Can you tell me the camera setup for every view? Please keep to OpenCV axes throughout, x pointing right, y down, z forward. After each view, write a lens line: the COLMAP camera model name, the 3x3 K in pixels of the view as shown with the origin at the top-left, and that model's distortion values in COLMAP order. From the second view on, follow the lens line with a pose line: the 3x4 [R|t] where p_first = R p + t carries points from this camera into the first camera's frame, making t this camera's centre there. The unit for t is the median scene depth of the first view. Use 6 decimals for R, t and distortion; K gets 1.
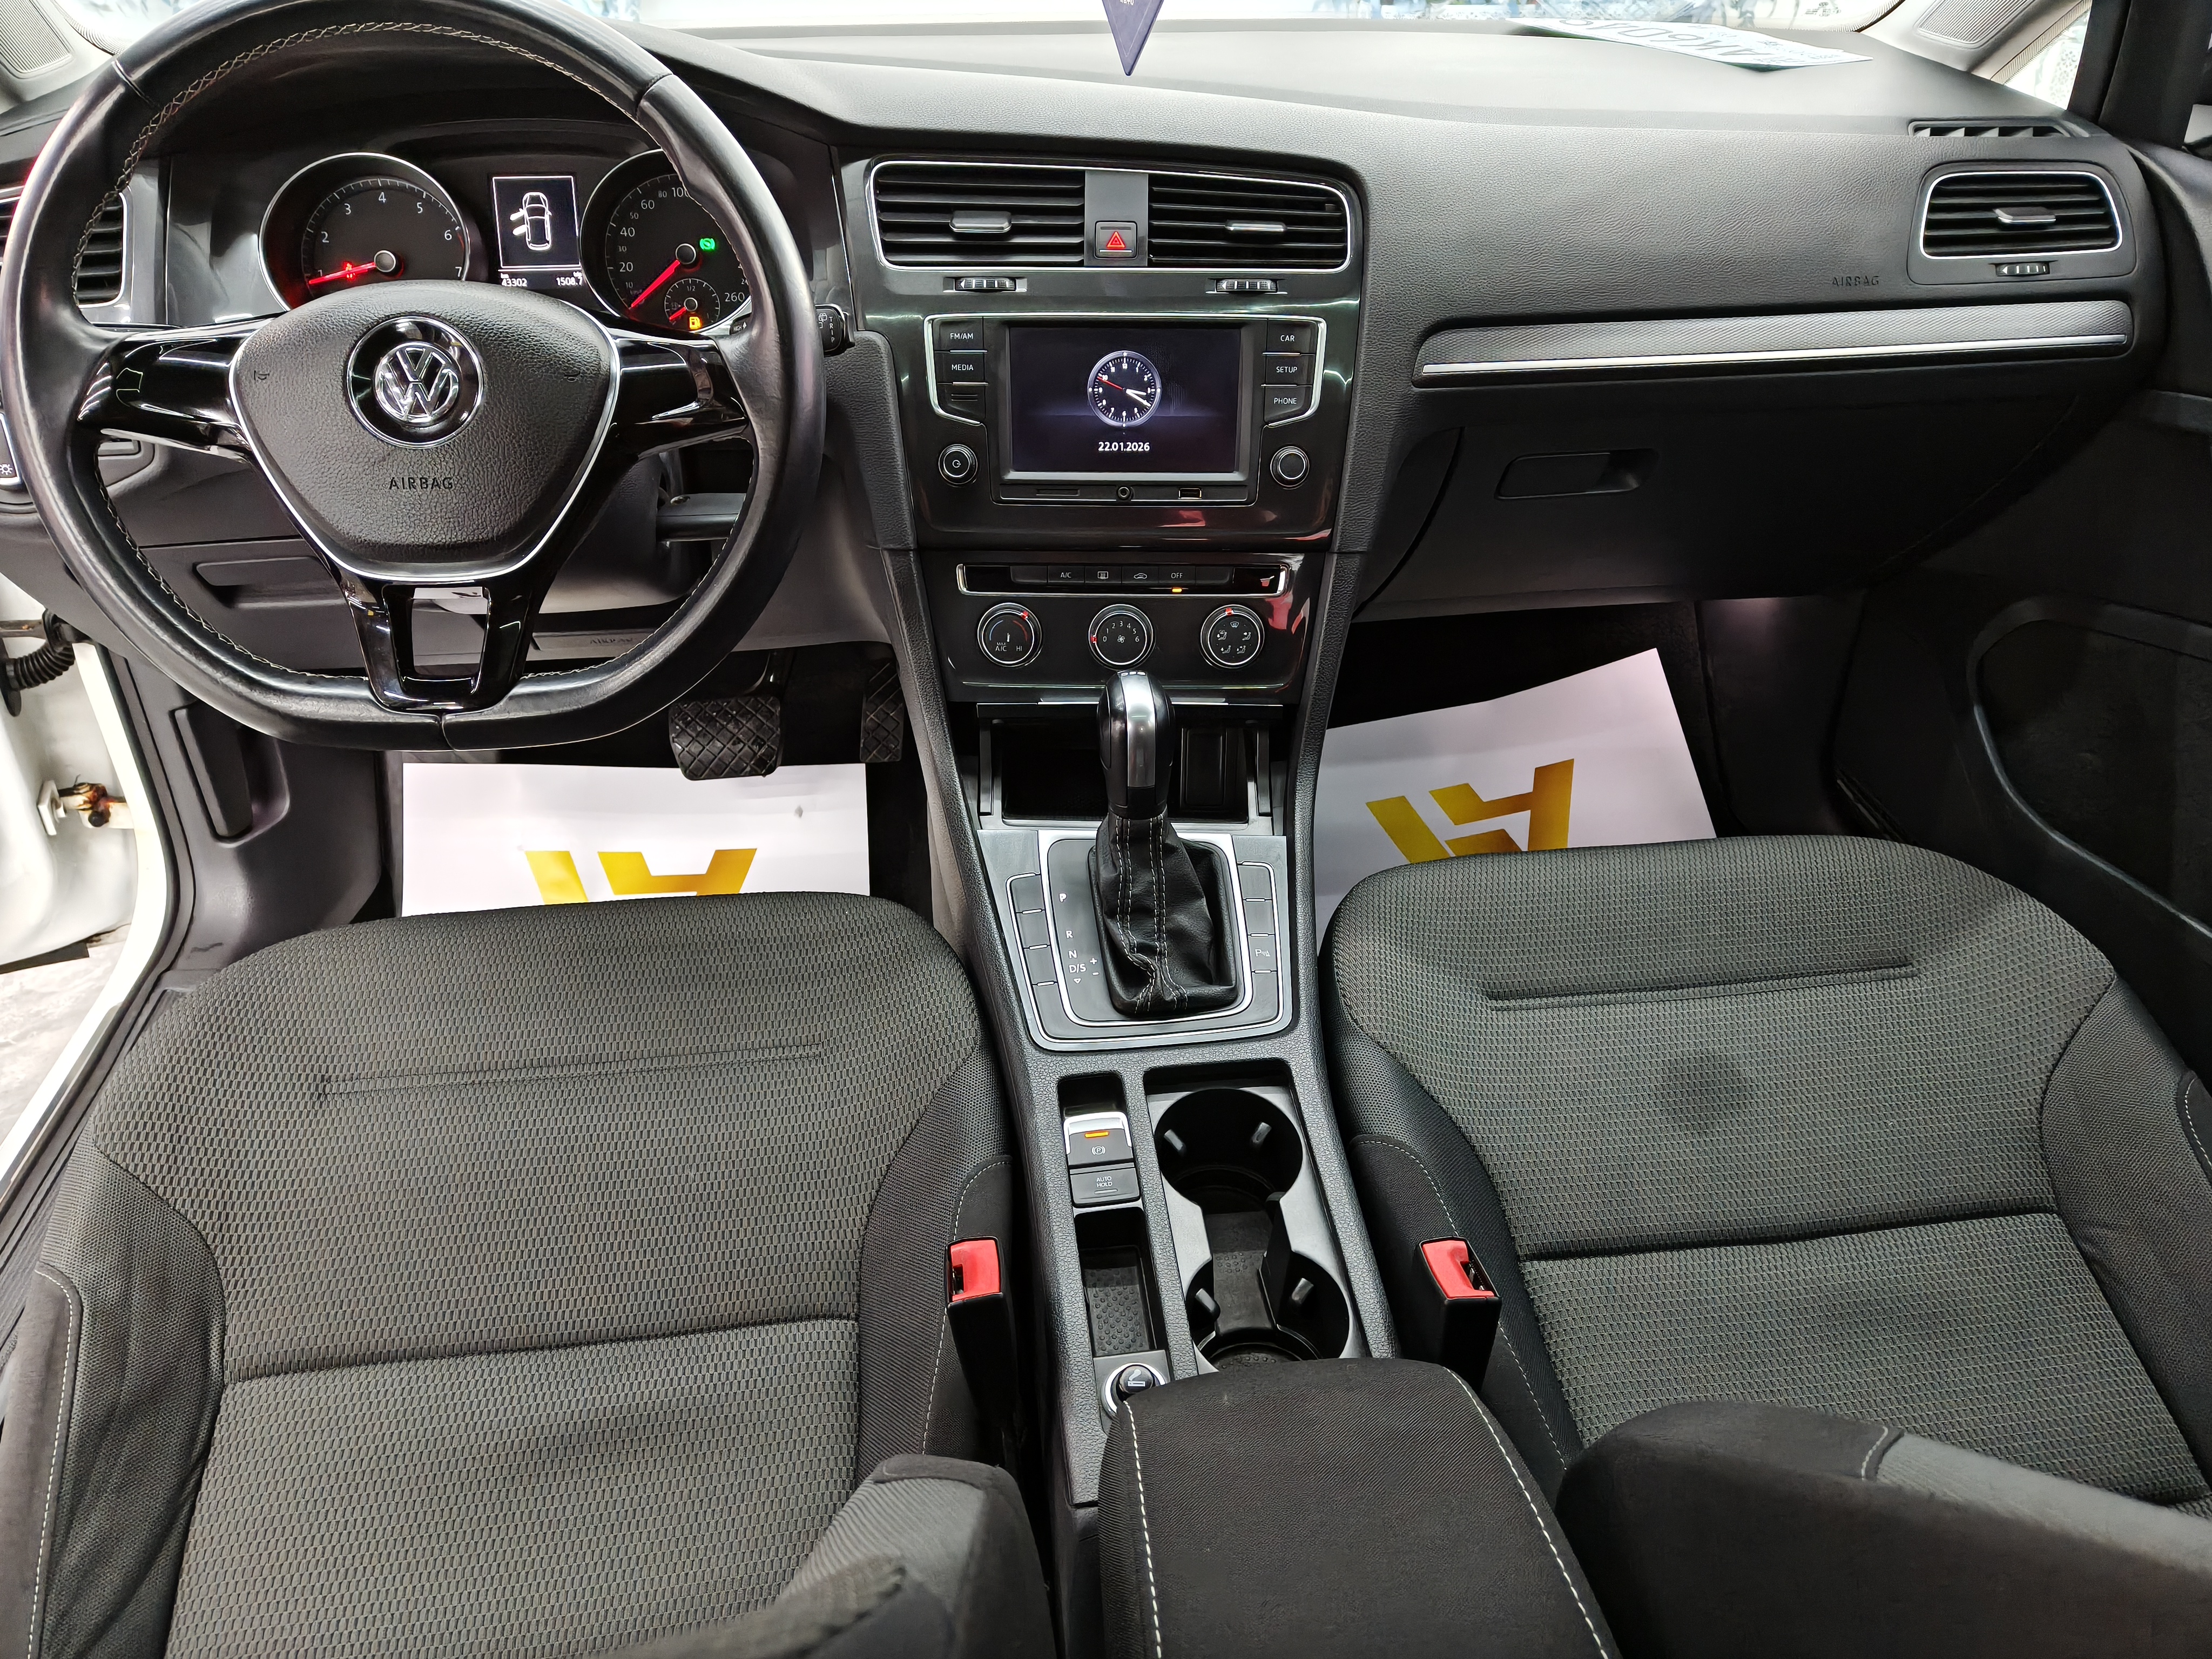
lens RADIAL K [[1537.4, 0, 1109.2], [0, 1537.4, 815.1], [0, 0, 1]] dist [0.018622, -0.008996]
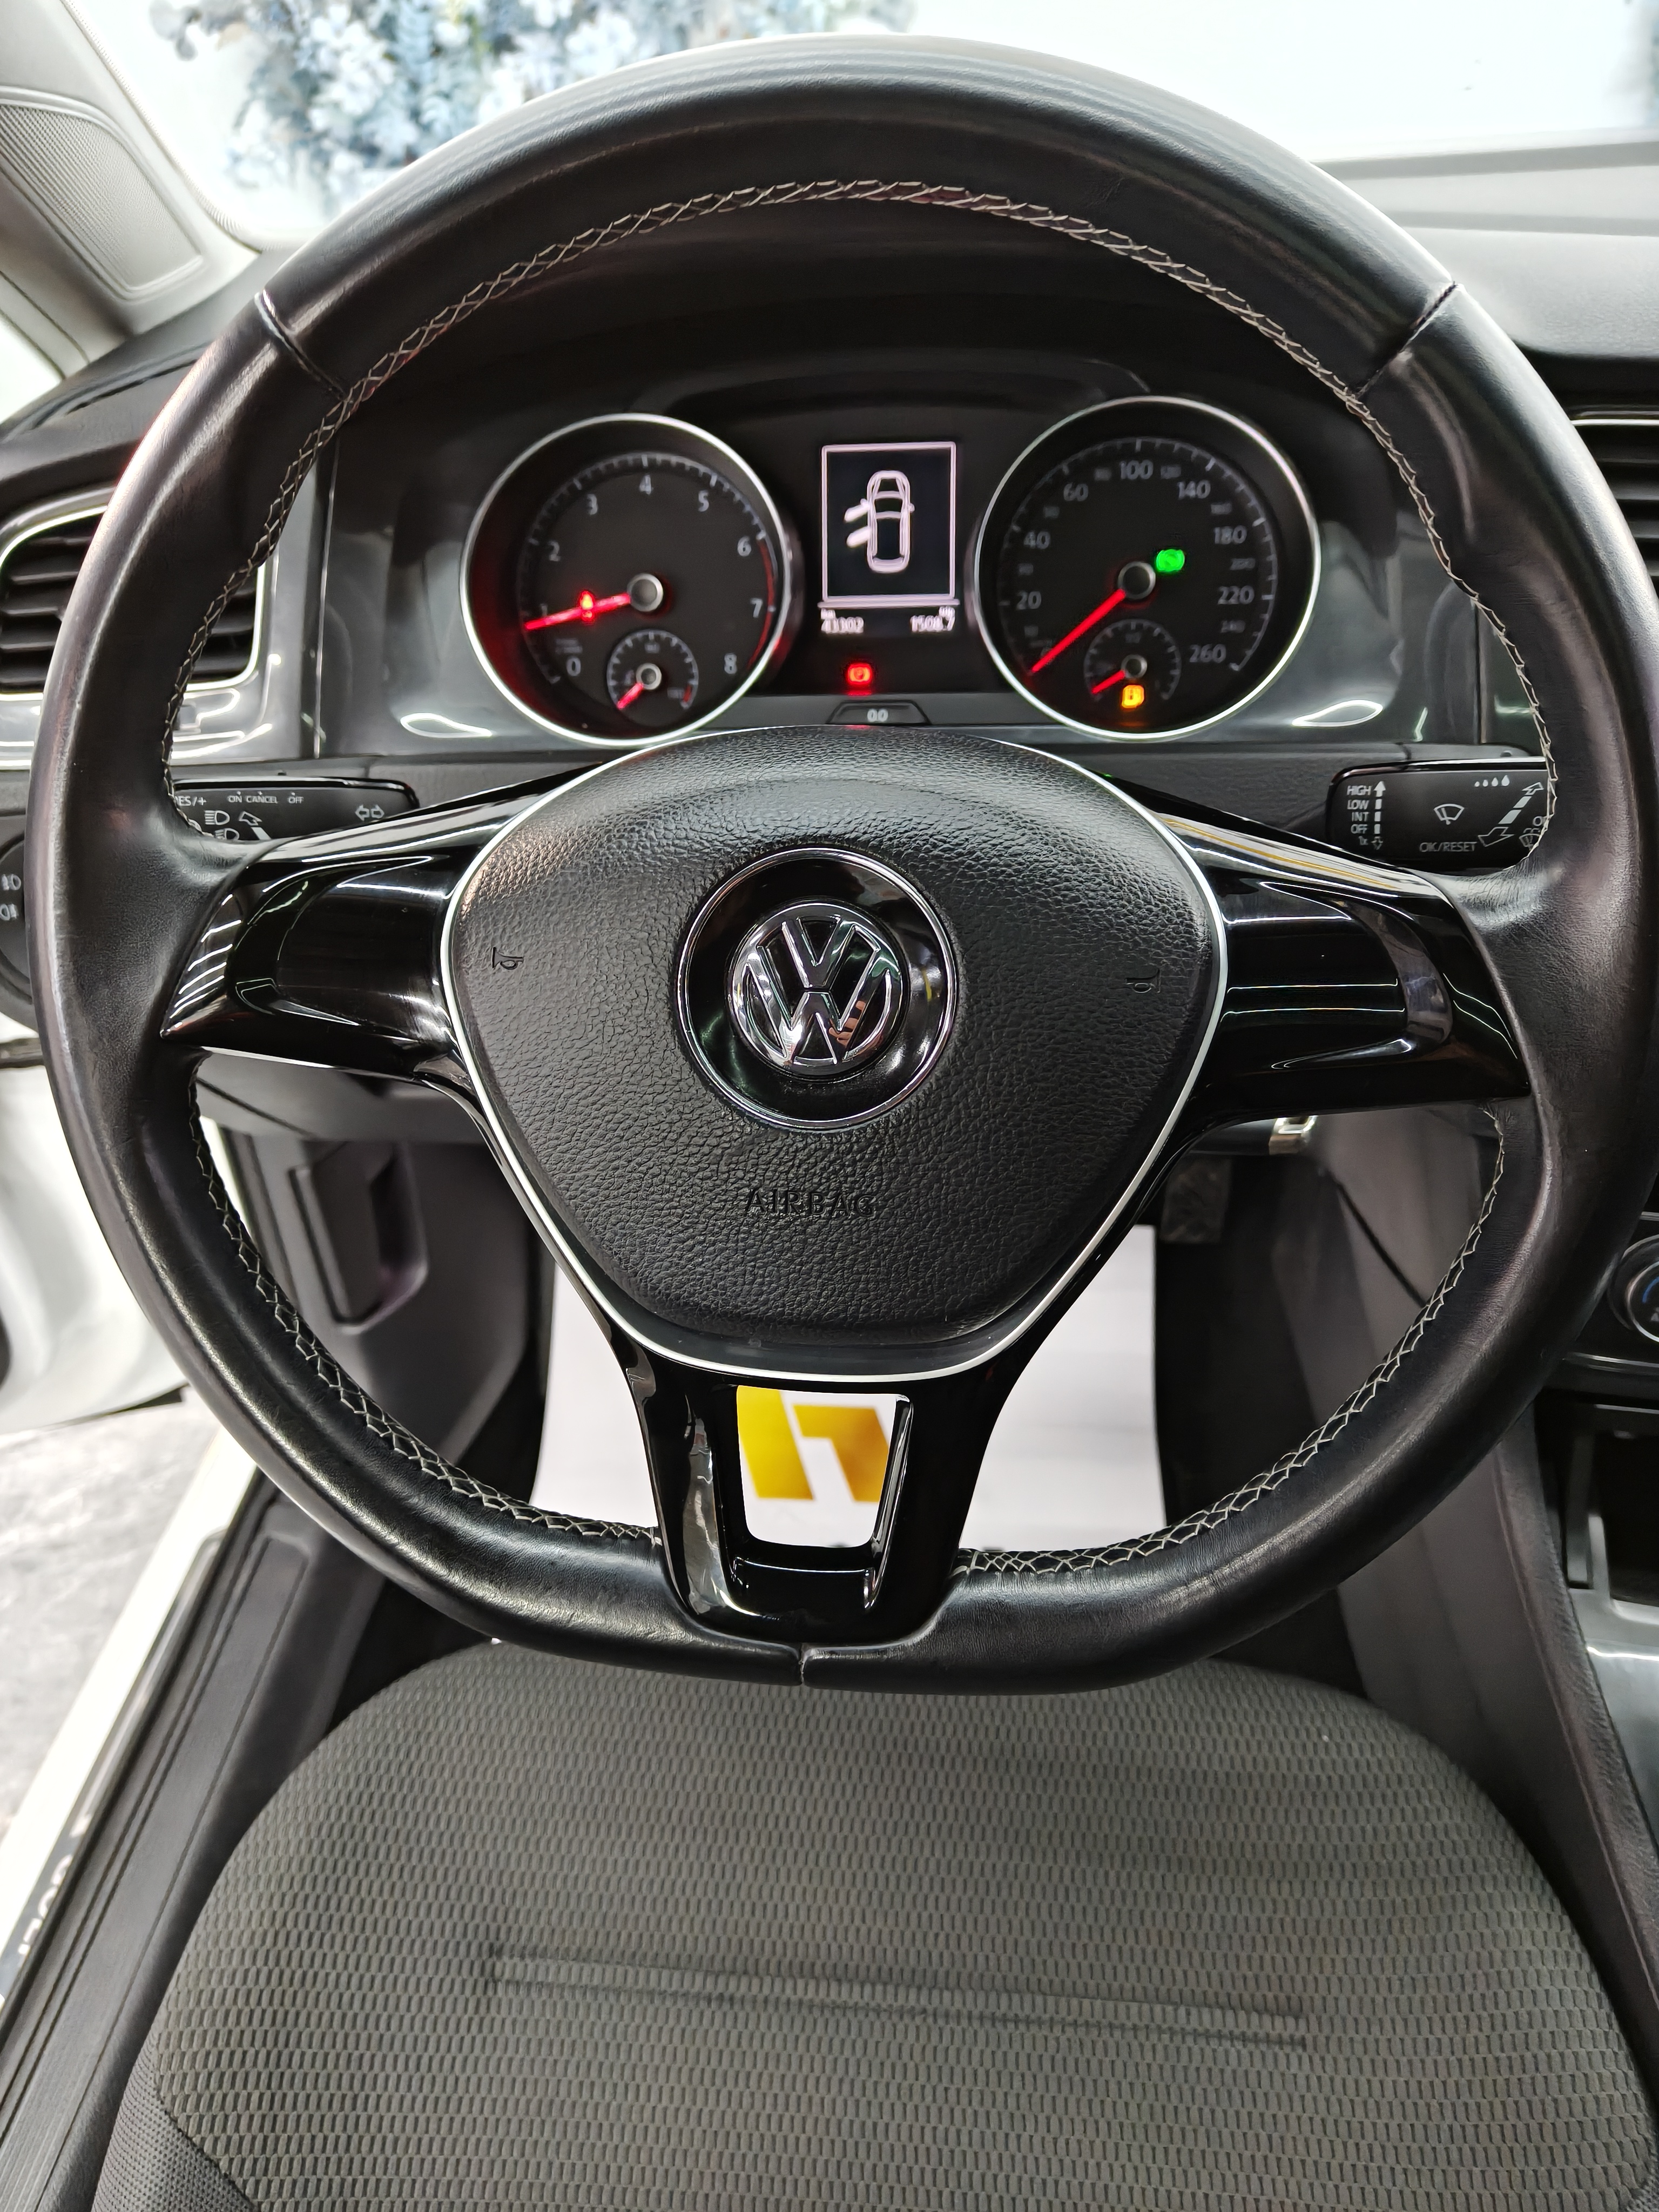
lens RADIAL K [[1537.4, 0, 821.7], [0, 1537.4, 1096.1], [0, 0, 1]] dist [0.018622, -0.008996]
pose [[0.976986, 0.081172, -0.197253, -0.266354], [-0.067083, 0.994764, 0.077099, -0.213749], [0.202478, -0.062092, 0.977316, 0.412012]]
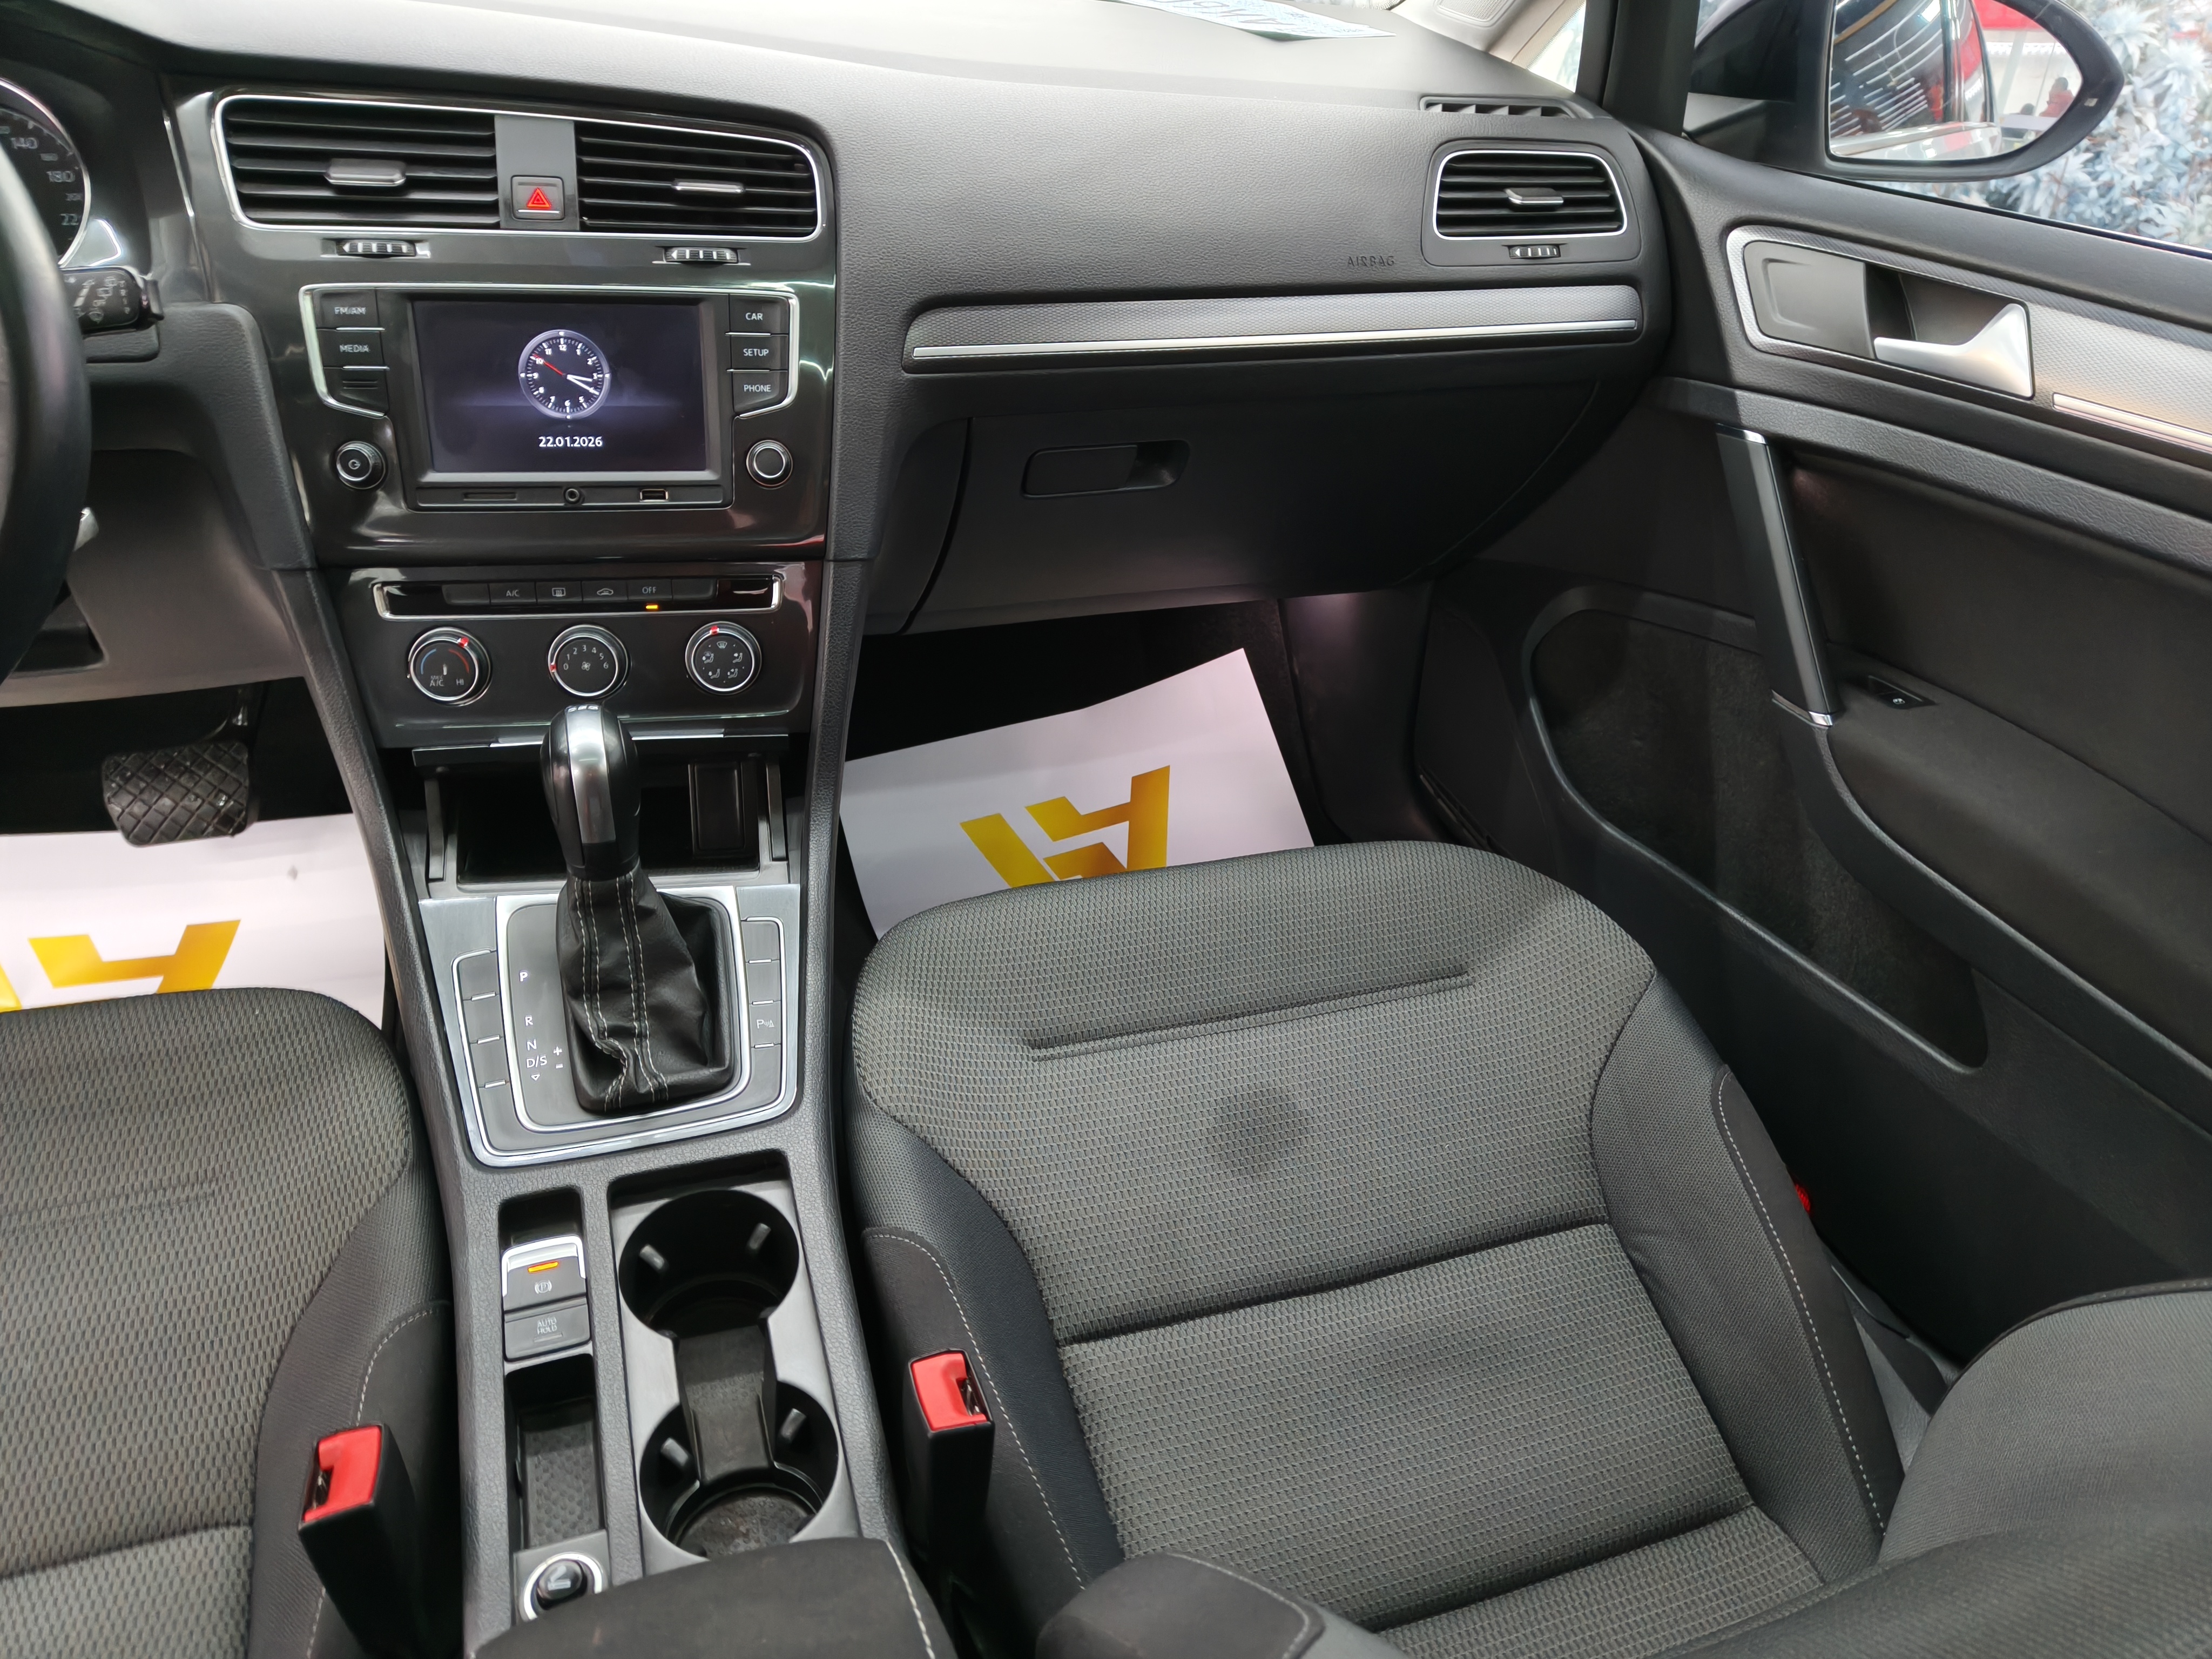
lens RADIAL K [[1537.4, 0, 1122.6], [0, 1537.4, 823.2], [0, 0, 1]] dist [0.018622, -0.008996]
pose [[0.979354, -0.058279, 0.193572, 0.131326], [0.056946, 0.998300, 0.012445, -0.021649], [-0.193968, -0.001165, 0.981007, 0.101070]]
